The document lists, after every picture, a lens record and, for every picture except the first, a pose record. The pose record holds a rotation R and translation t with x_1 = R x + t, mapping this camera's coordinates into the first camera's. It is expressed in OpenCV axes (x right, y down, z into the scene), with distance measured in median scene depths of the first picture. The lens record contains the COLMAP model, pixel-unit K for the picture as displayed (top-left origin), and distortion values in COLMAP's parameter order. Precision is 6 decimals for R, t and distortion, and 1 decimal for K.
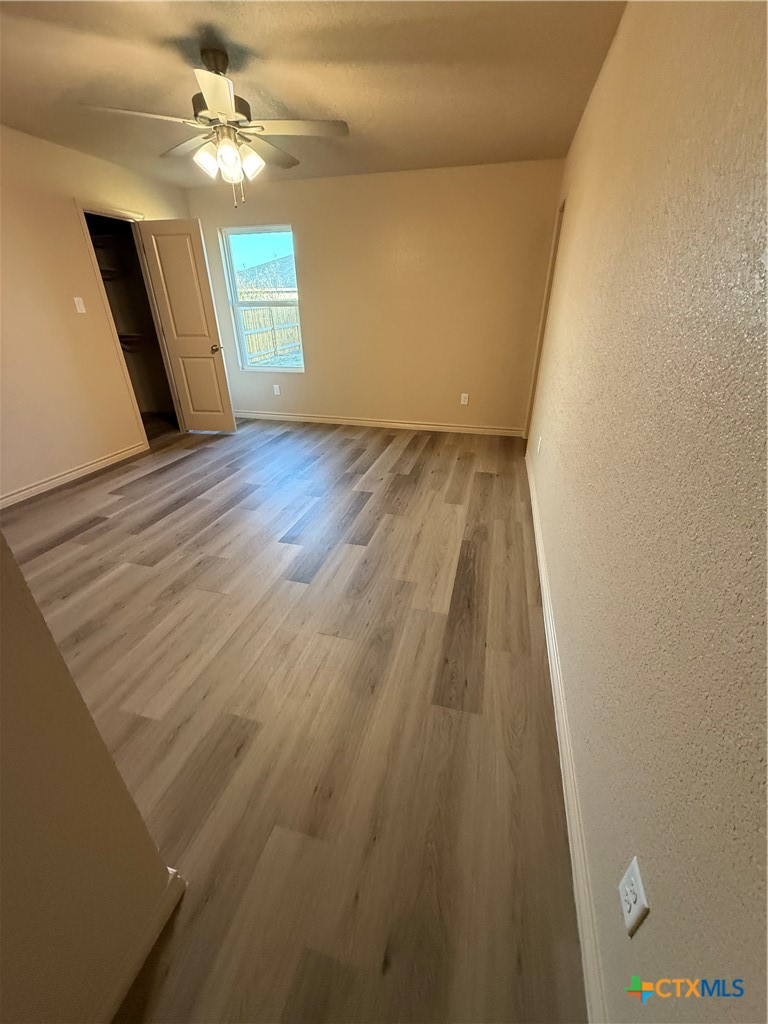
lens RADIAL K [[404.9, 0, 384.0], [0, 404.9, 512.0], [0, 0, 1]] dist [0.000492, -0.000040]
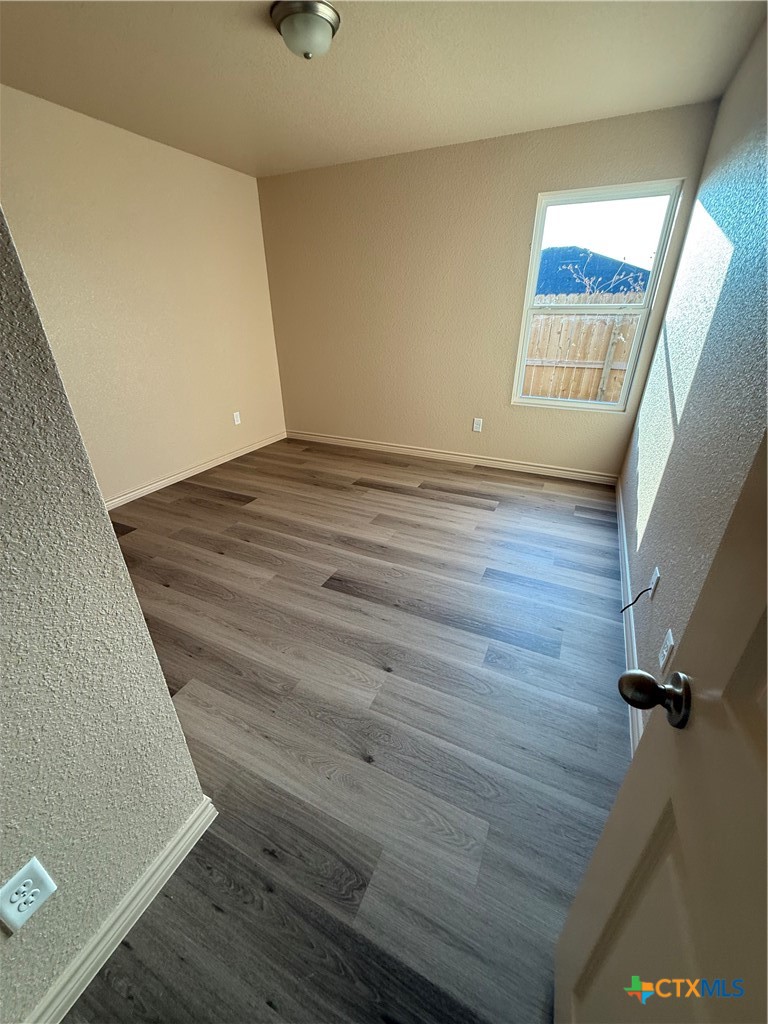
lens RADIAL K [[404.9, 0, 384.0], [0, 404.9, 512.0], [0, 0, 1]] dist [0.000492, -0.000040]
pose [[-0.191807, 0.466765, -0.863331, 0.327898], [-0.426150, 0.752801, 0.501684, -0.386475], [0.884085, 0.464135, 0.054519, 0.717623]]
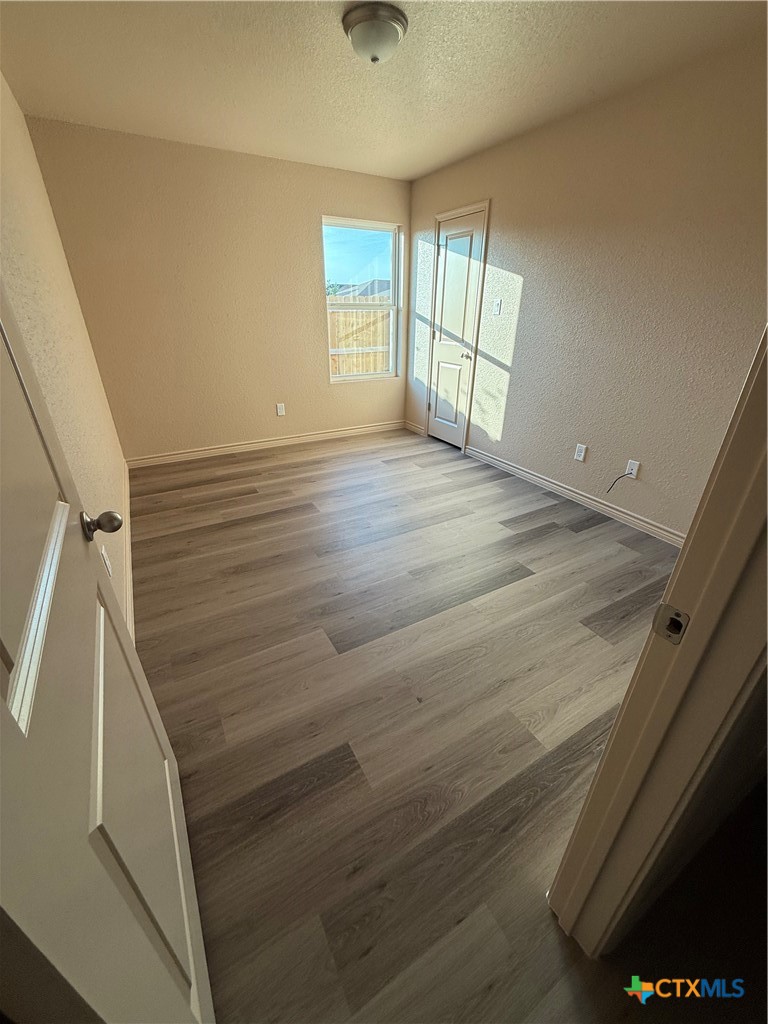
lens RADIAL K [[413.0, 0, 381.6], [0, 413.0, 508.8], [0, 0, 1]] dist [-0.001811, -0.000299]
pose [[0.705365, 0.348496, -0.617261, 0.288165], [-0.345918, 0.929302, 0.129377, -0.208789], [0.618709, 0.122264, 0.776048, 0.371408]]
